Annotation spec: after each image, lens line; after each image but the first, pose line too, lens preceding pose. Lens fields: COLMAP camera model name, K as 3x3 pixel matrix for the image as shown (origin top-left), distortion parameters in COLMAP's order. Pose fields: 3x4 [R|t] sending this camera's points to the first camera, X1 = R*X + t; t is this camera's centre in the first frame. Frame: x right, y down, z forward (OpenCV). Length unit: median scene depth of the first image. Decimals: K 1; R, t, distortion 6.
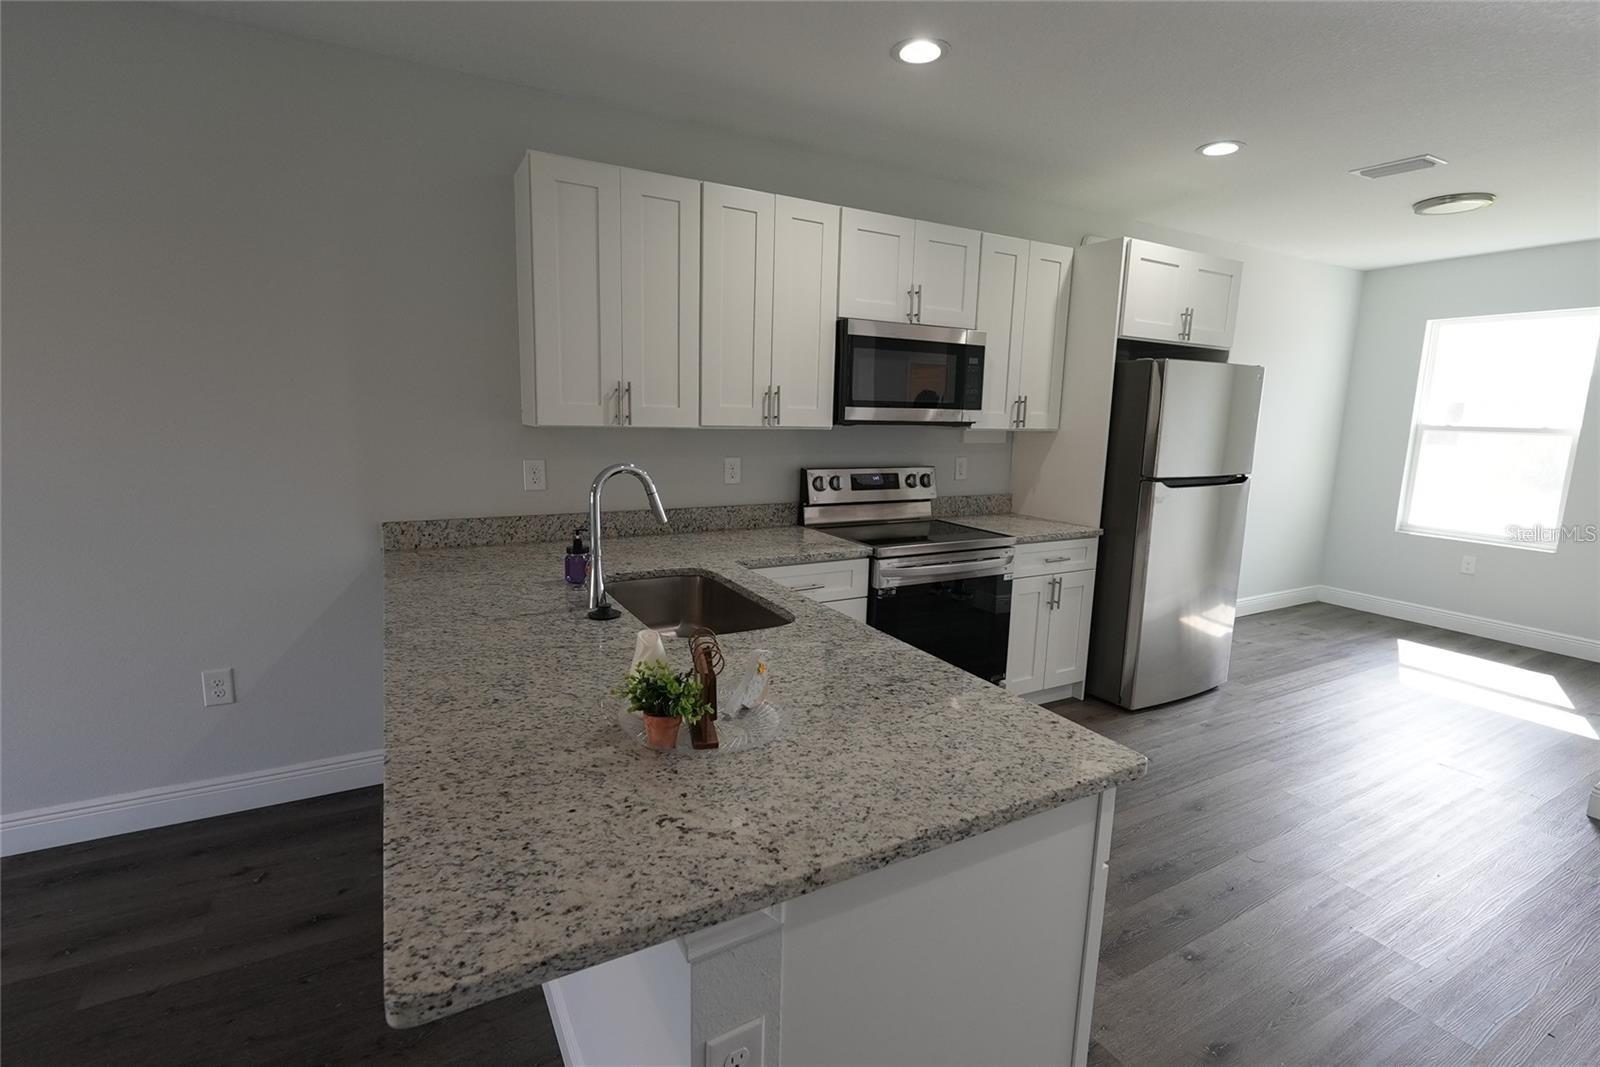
lens RADIAL K [[739.9, 0, 800.0], [0, 739.9, 533.5], [0, 0, 1]] dist [0.000008, -0.000003]
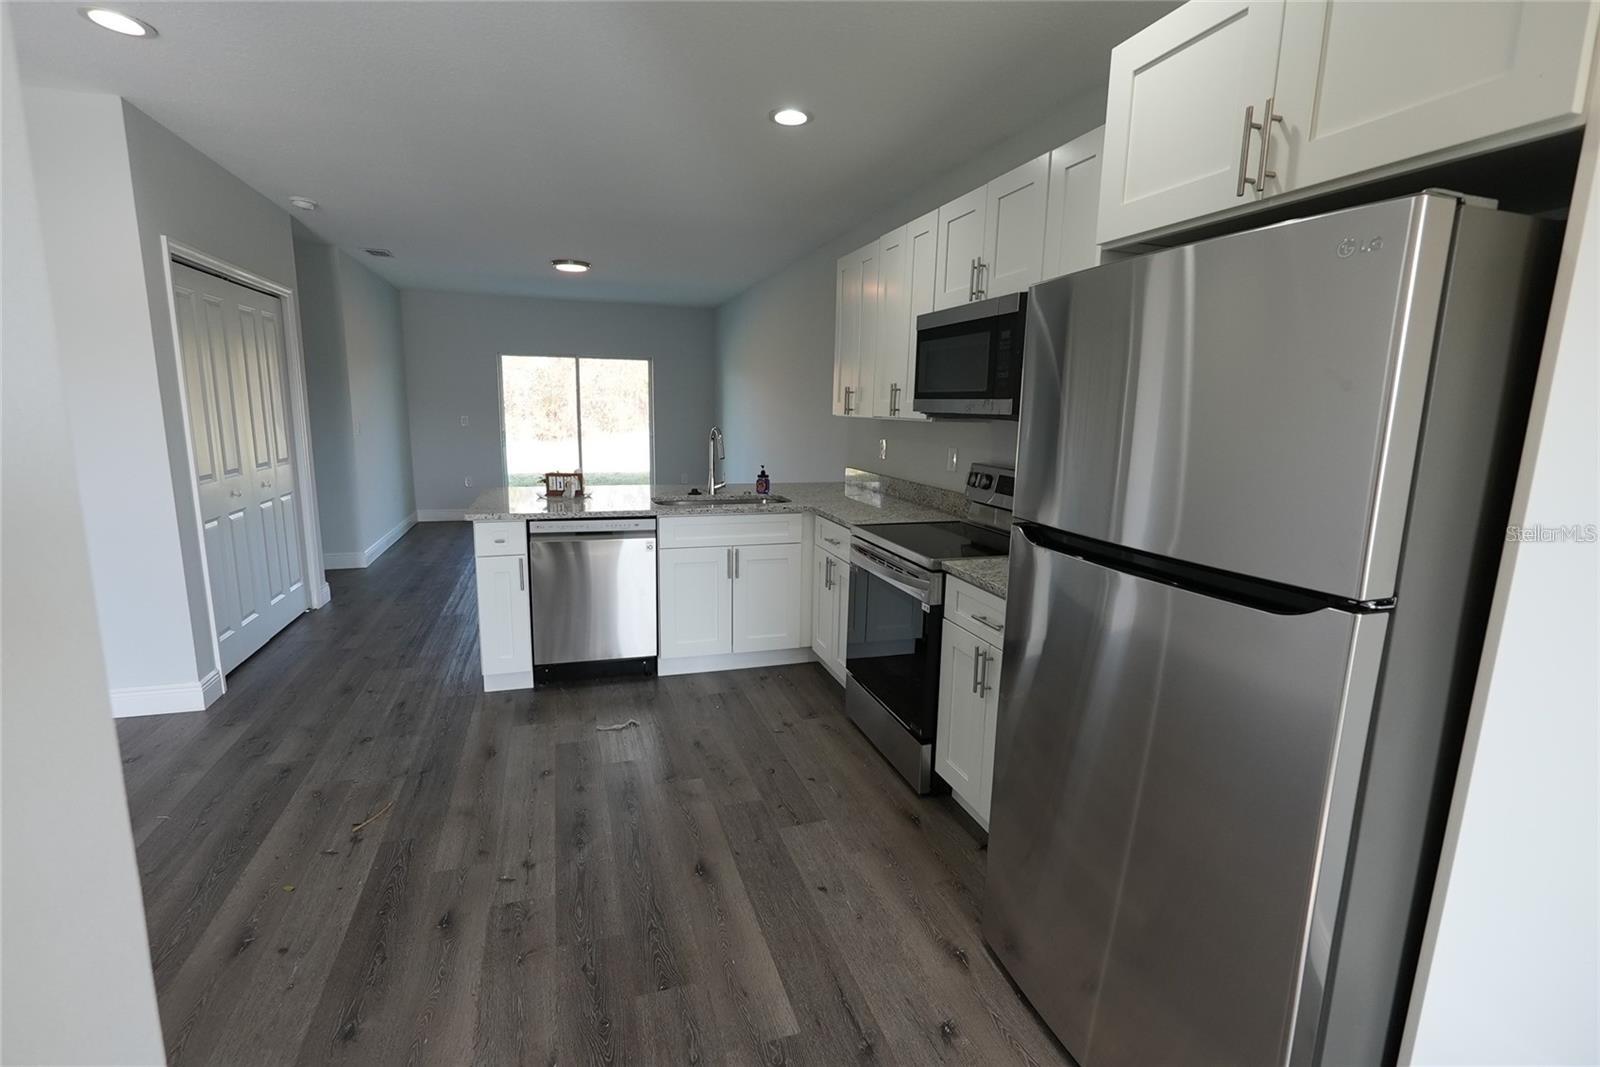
lens RADIAL K [[739.9, 0, 800.0], [0, 739.9, 533.5], [0, 0, 1]] dist [0.000008, -0.000003]
pose [[-0.186829, 0.139733, -0.972404, 1.126375], [-0.185283, 0.967056, 0.174563, -0.137397], [0.964762, 0.212783, -0.154784, 1.028137]]
